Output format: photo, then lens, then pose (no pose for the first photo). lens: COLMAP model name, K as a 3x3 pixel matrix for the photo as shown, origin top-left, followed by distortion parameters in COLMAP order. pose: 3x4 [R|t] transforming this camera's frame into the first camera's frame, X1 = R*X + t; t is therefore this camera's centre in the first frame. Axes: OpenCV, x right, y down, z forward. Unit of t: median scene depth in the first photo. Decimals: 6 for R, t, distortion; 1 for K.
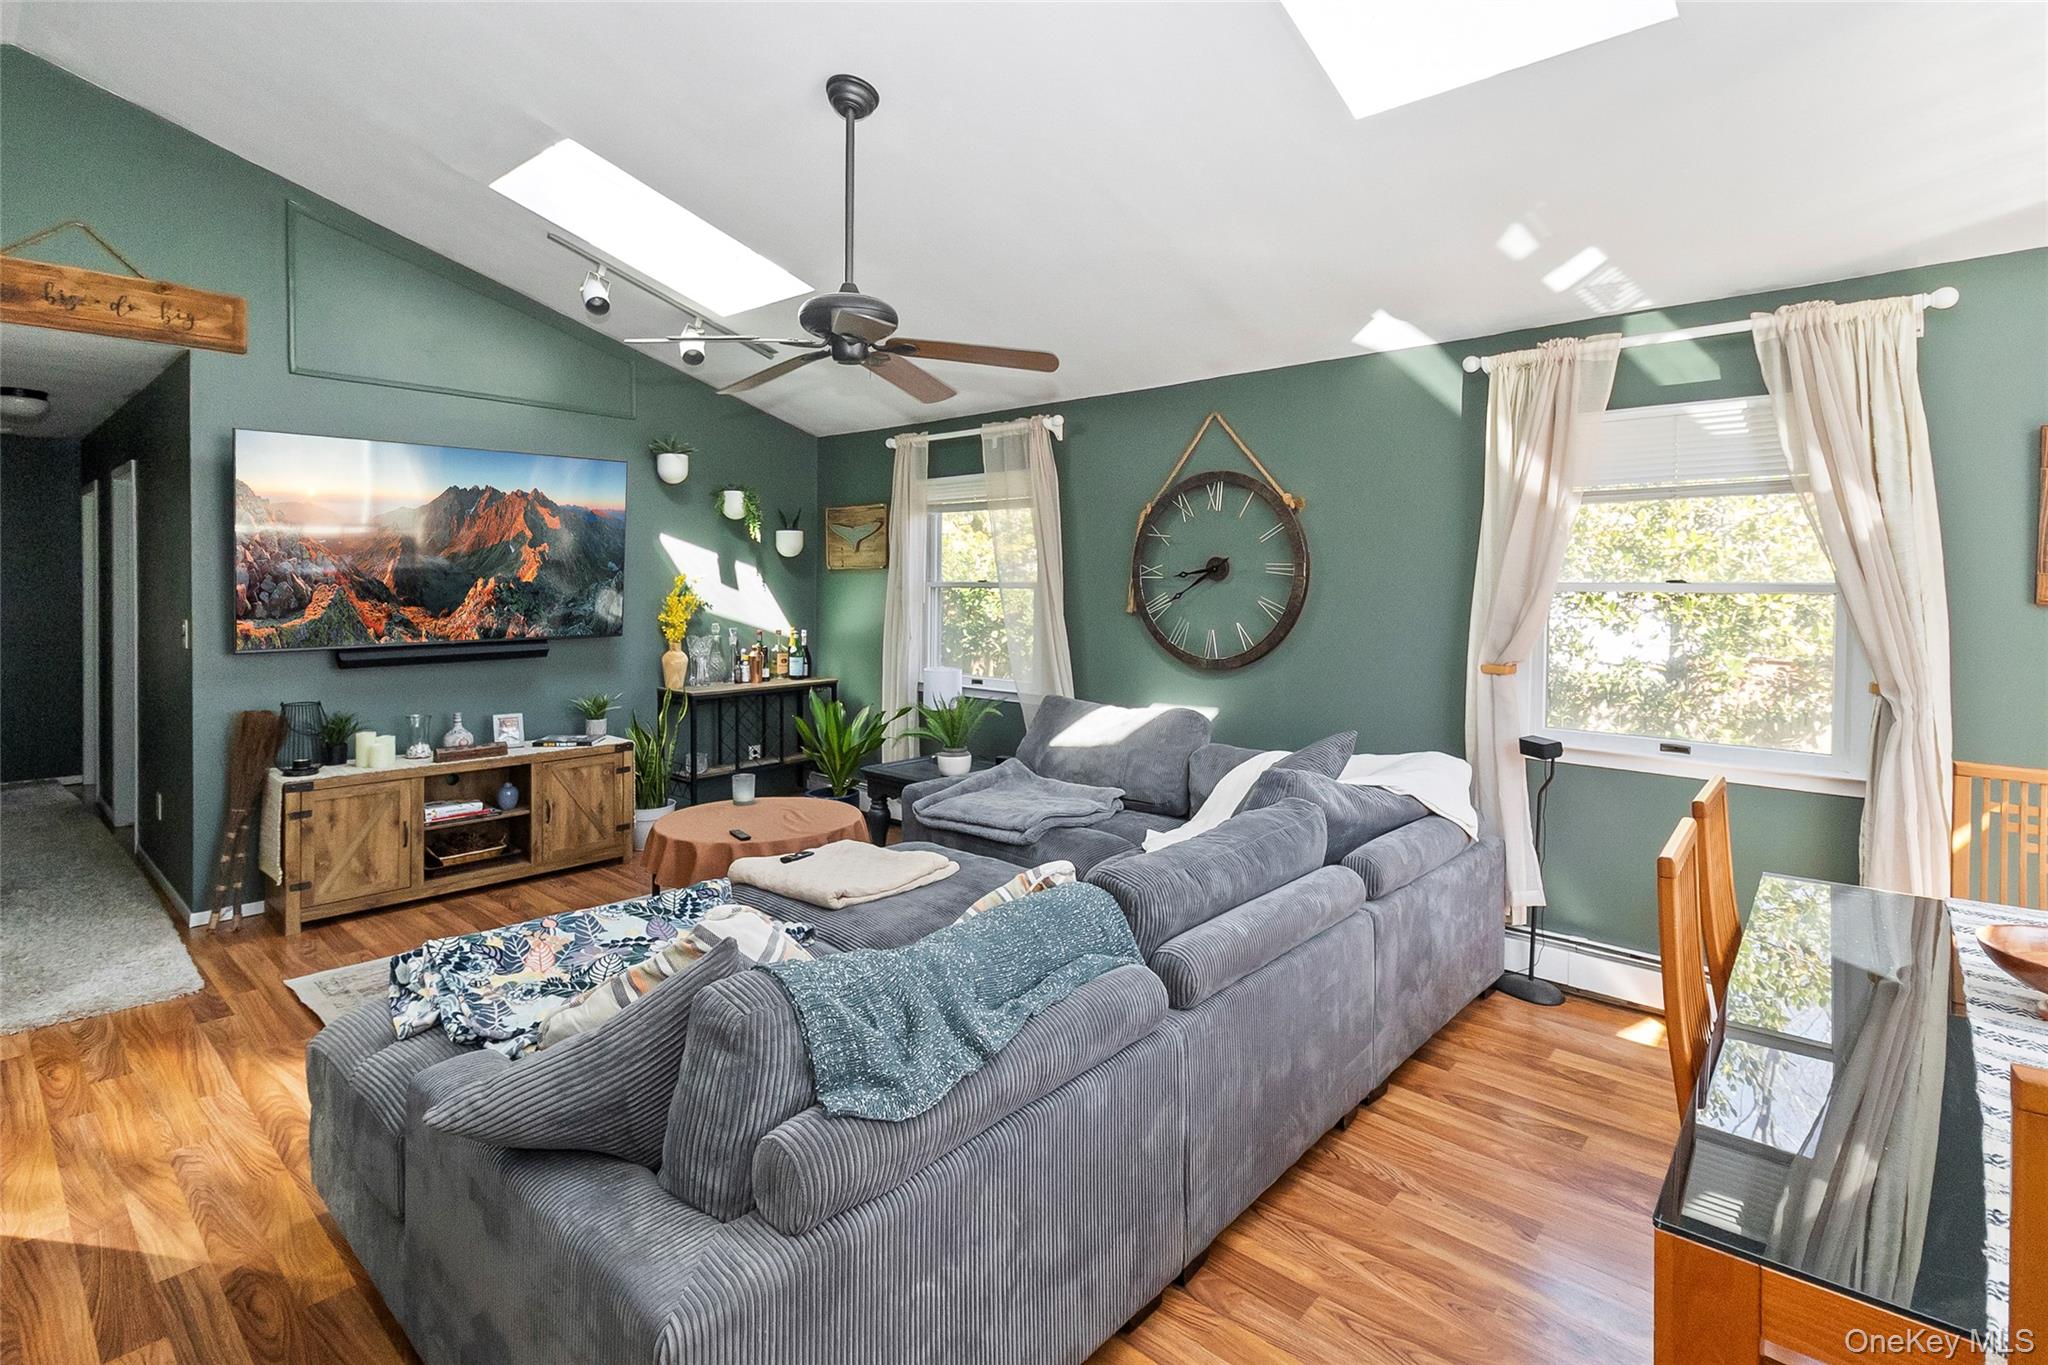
lens RADIAL K [[994.7, 0, 1024.0], [0, 994.7, 682.5], [0, 0, 1]] dist [0.001874, 0.000090]
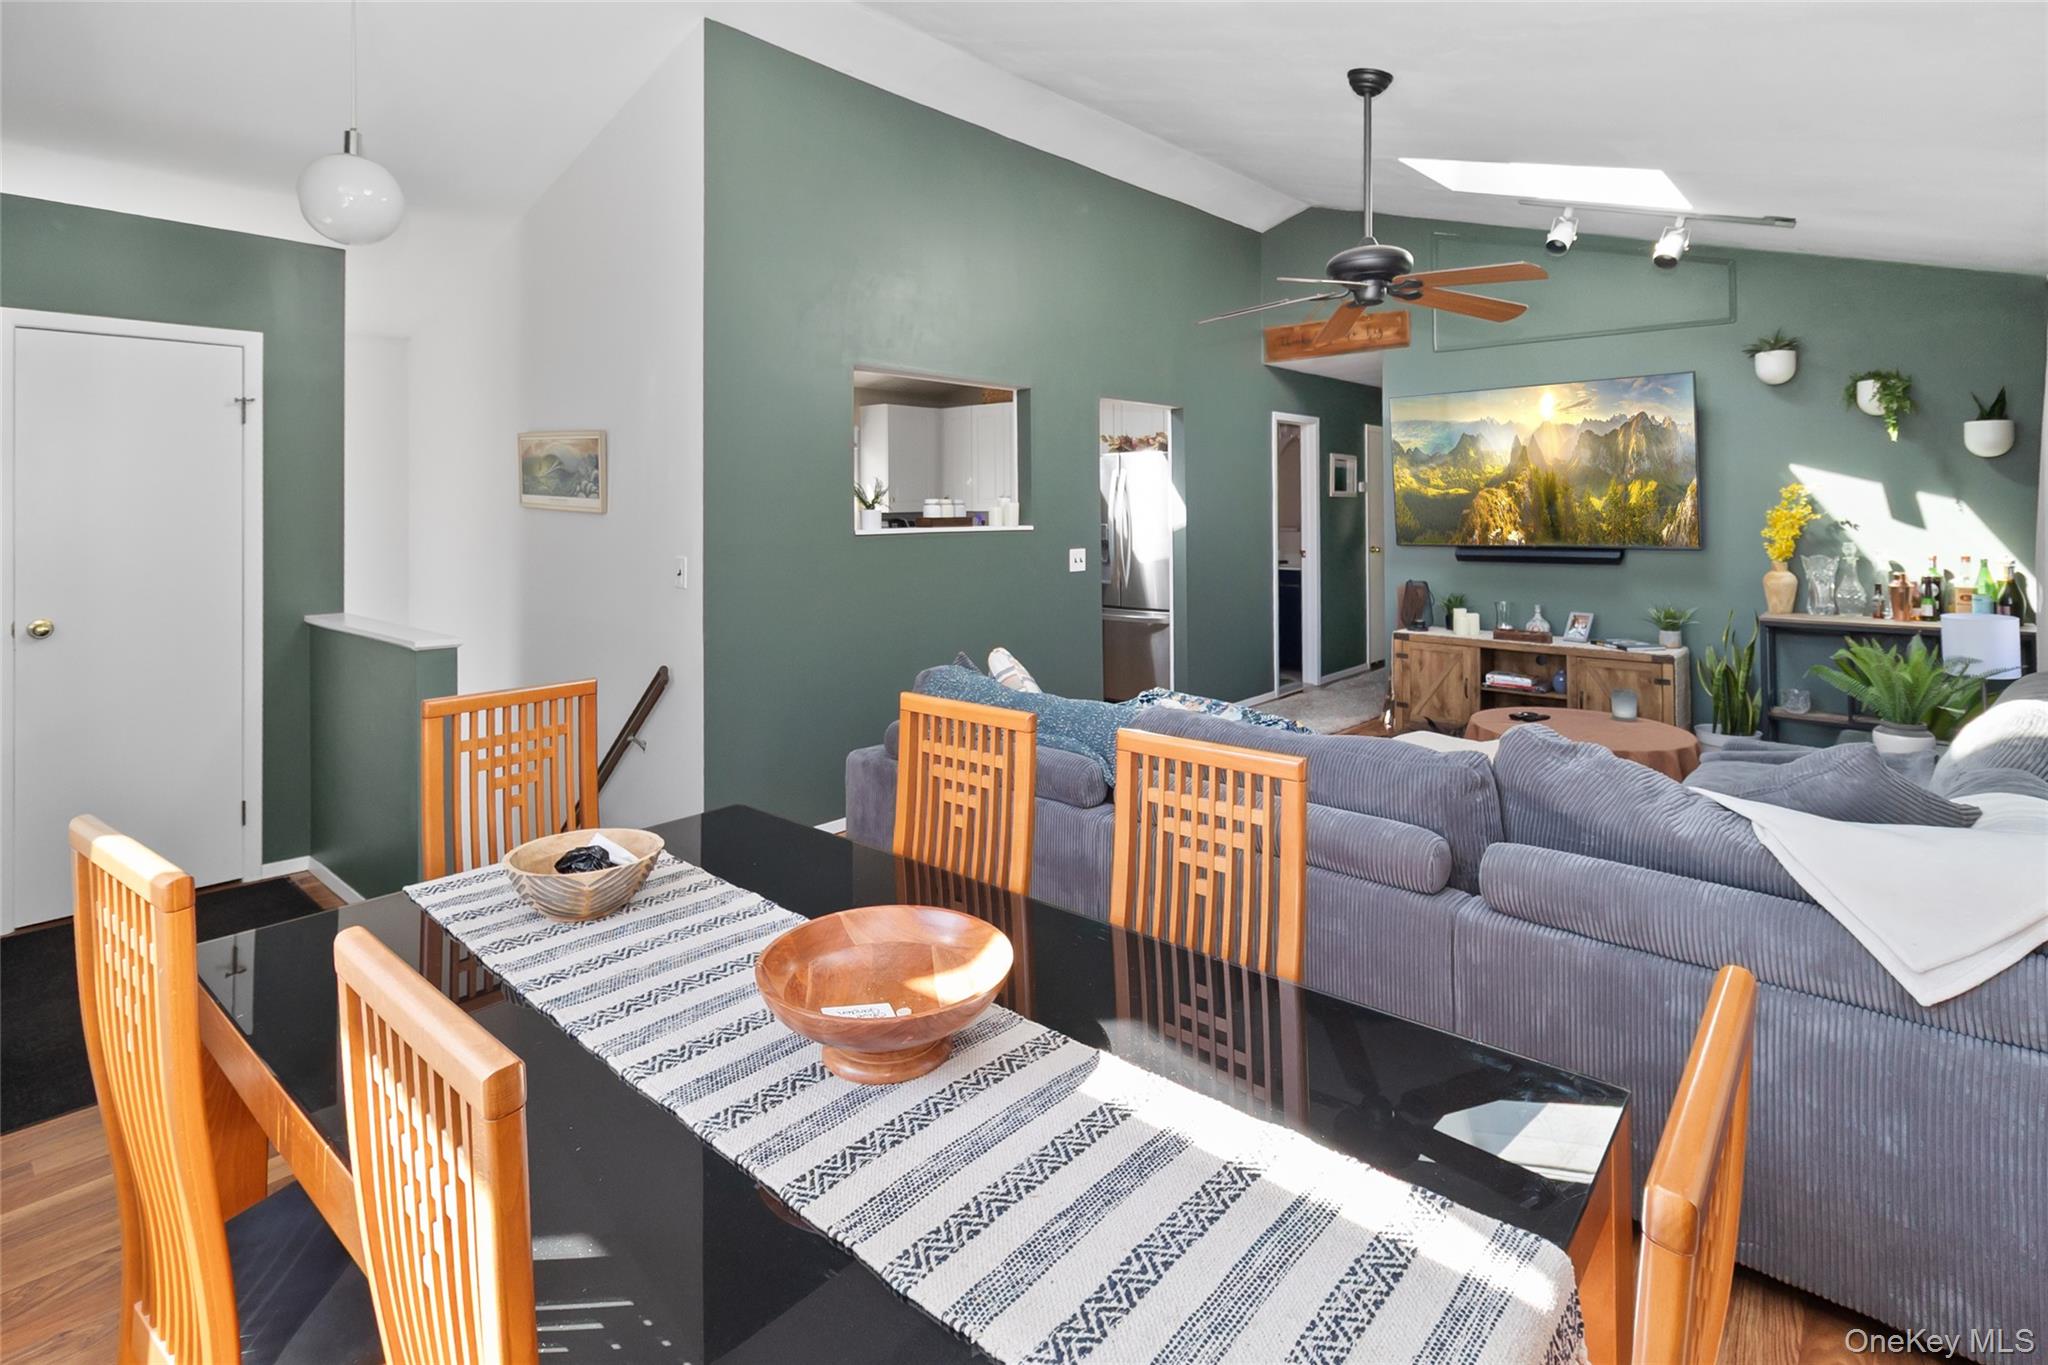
lens RADIAL K [[994.7, 0, 1024.0], [0, 994.7, 682.5], [0, 0, 1]] dist [0.001874, 0.000090]
pose [[-0.000388, 0.167029, -0.985952, 0.651861], [-0.099519, 0.981051, 0.166238, -0.017024], [0.995036, 0.098186, 0.016242, 0.361337]]
